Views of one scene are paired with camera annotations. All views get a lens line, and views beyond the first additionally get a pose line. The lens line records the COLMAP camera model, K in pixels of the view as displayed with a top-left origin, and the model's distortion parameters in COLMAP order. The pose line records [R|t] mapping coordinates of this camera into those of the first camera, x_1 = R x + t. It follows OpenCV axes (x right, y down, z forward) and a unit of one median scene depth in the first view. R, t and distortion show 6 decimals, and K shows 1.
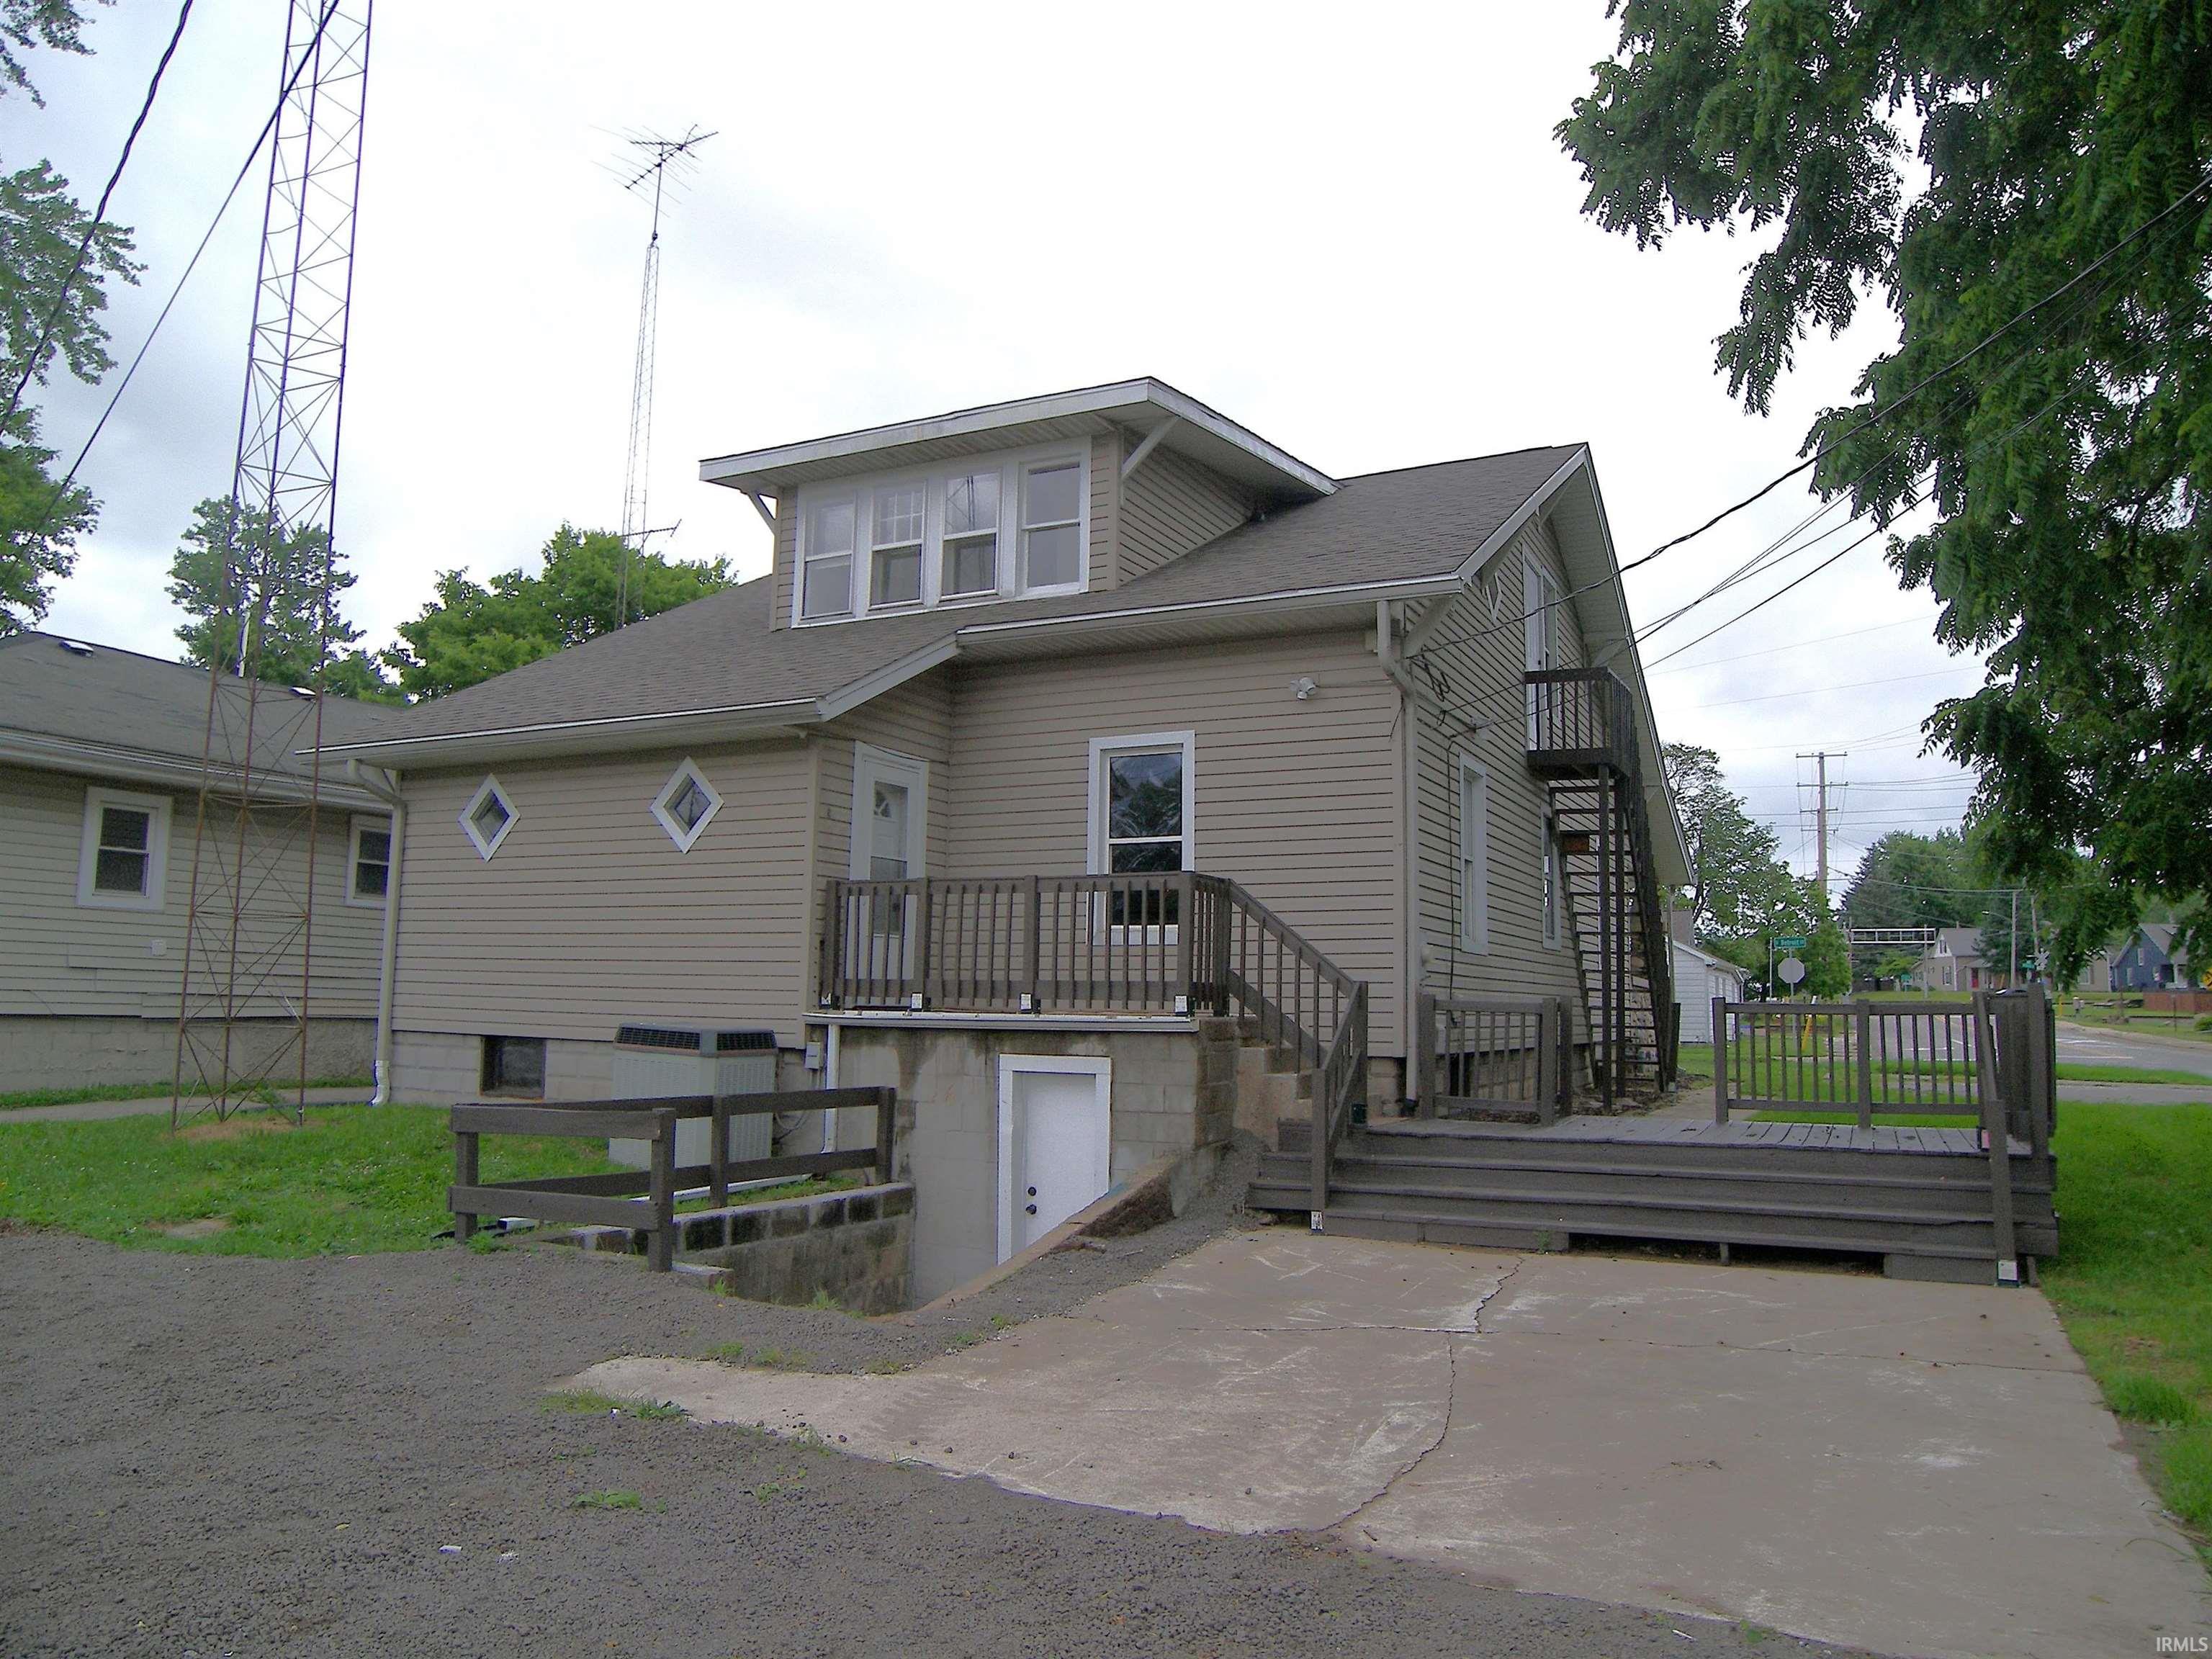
lens RADIAL K [[1574.7, 0, 1145.7], [0, 1574.7, 834.7], [0, 0, 1]] dist [-0.144172, 0.096697]
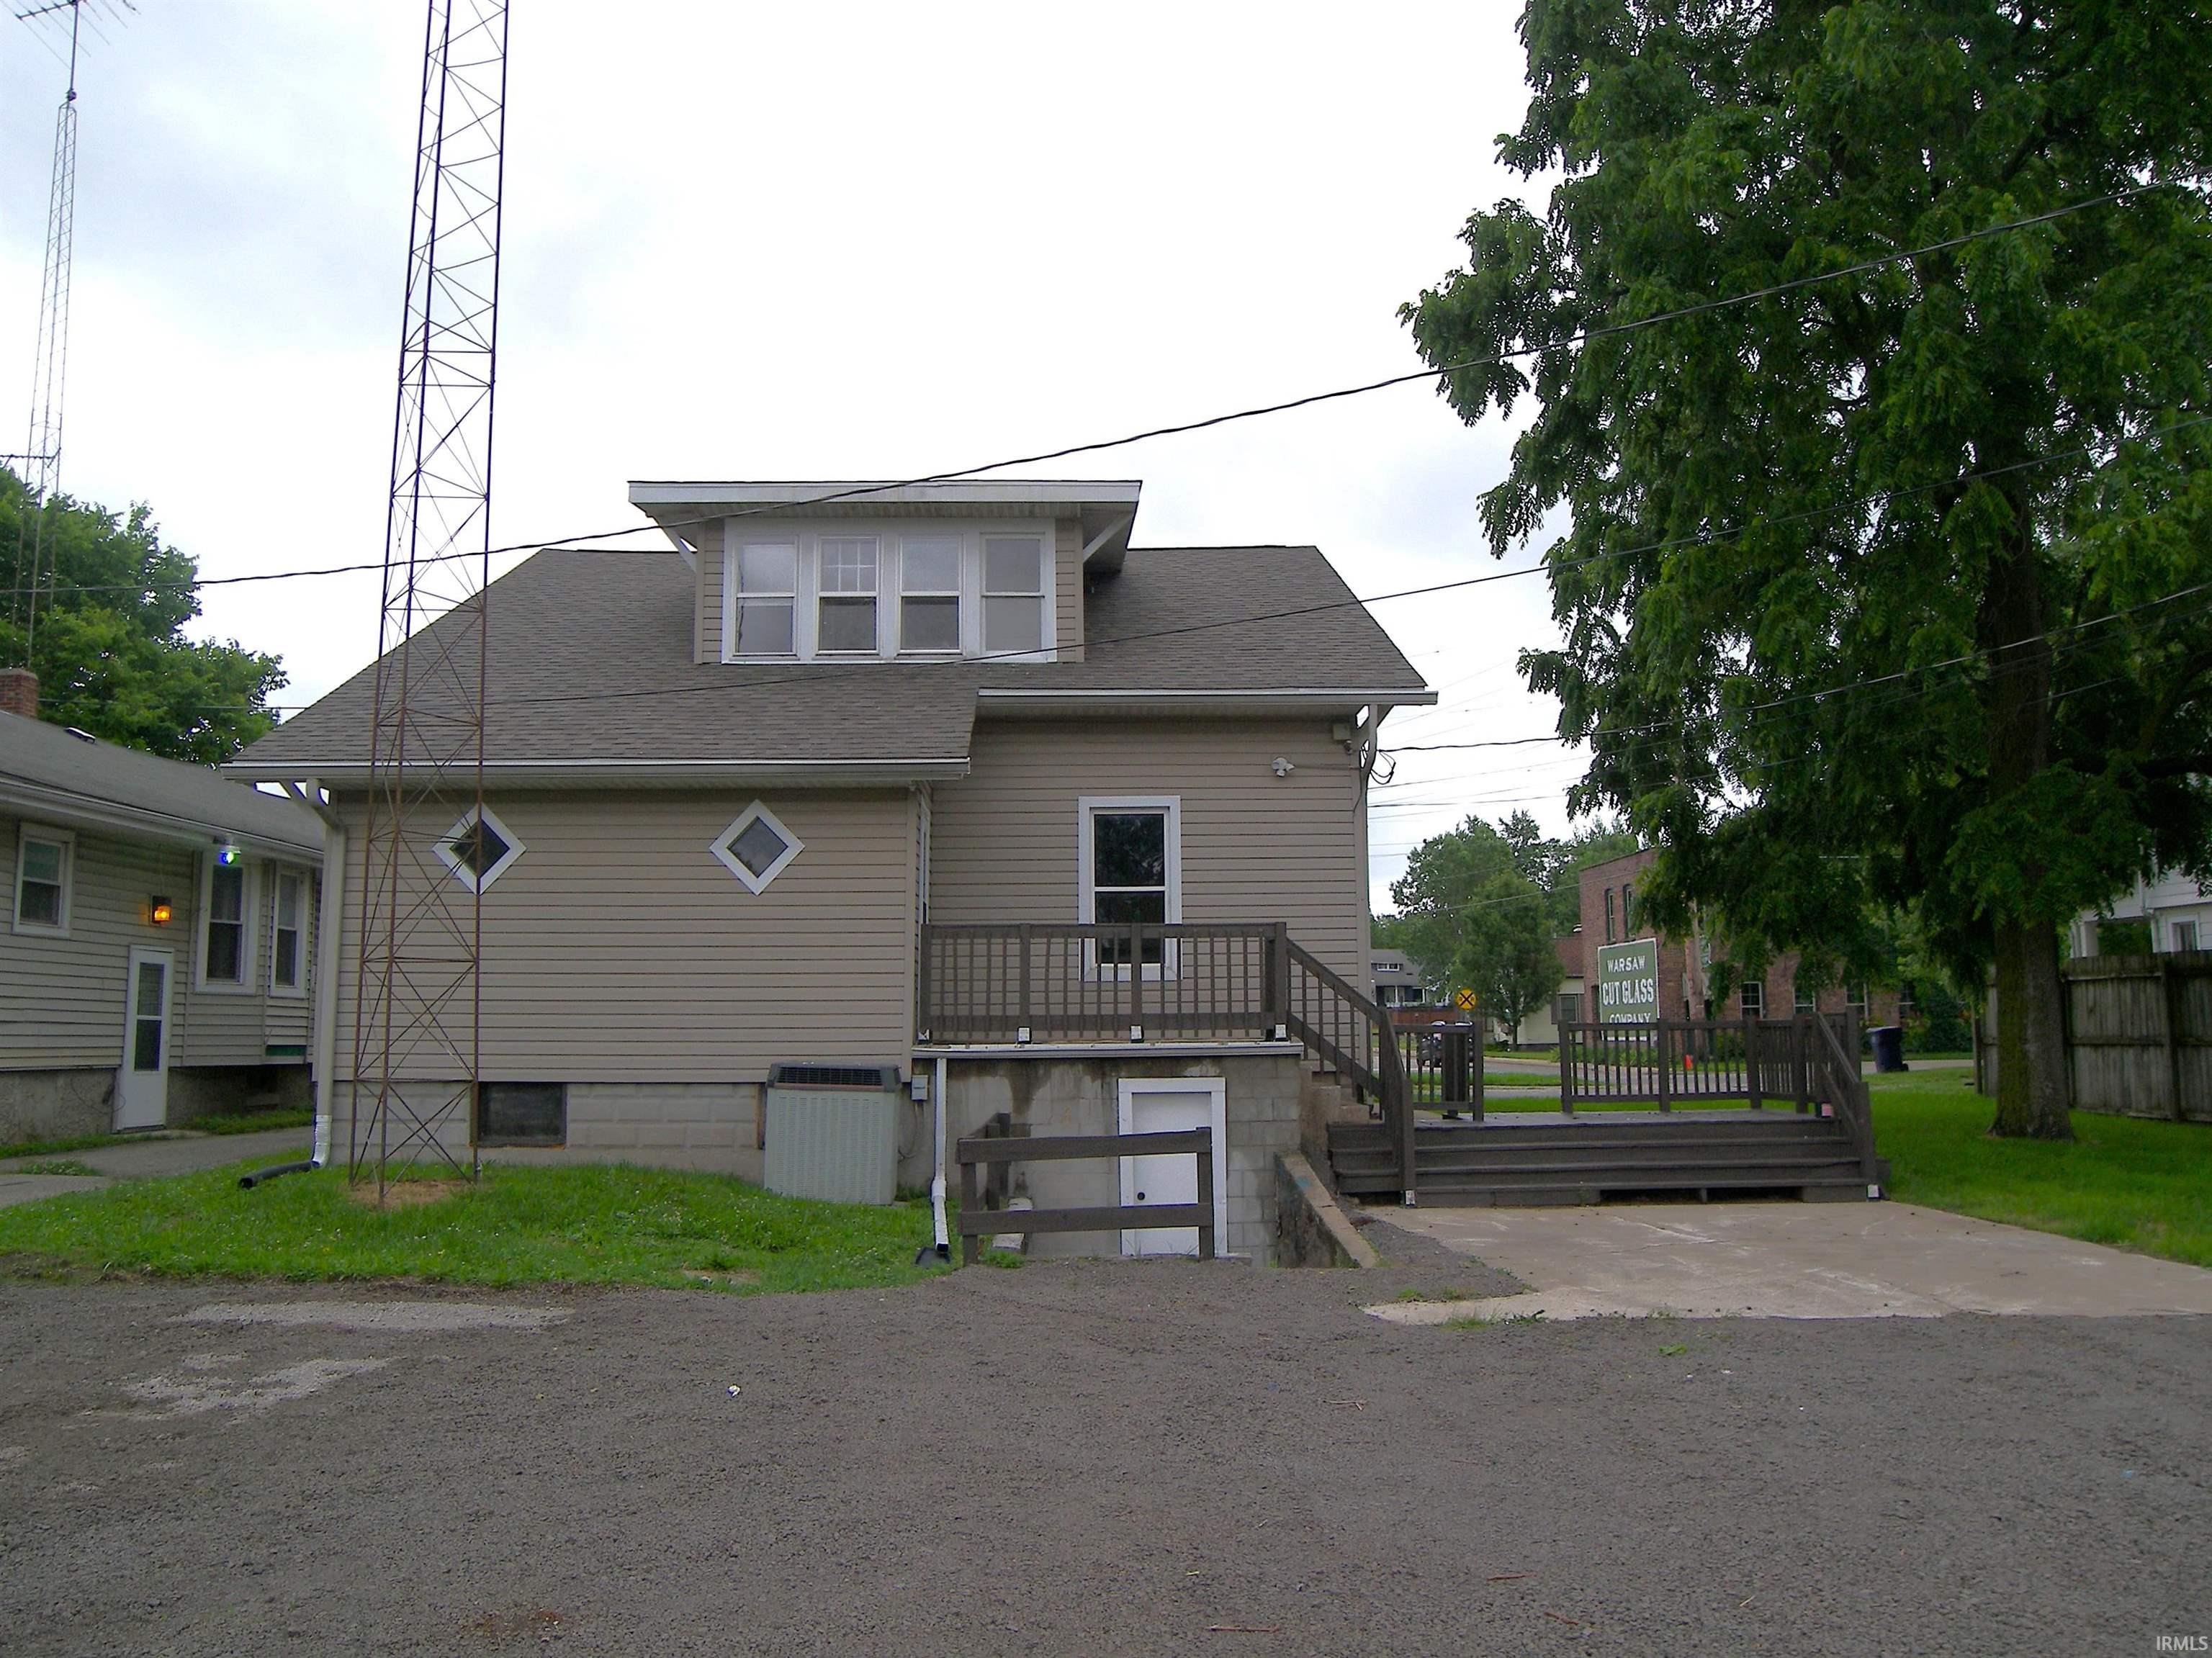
lens RADIAL K [[1671.1, 0, 1161.6], [0, 1671.1, 856.6], [0, 0, 1]] dist [-0.116887, 0.011591]
pose [[0.876520, 0.028438, 0.480525, -0.585281], [-0.031023, 0.999515, -0.002564, -0.018460], [-0.480365, -0.012660, 0.876977, -0.075142]]
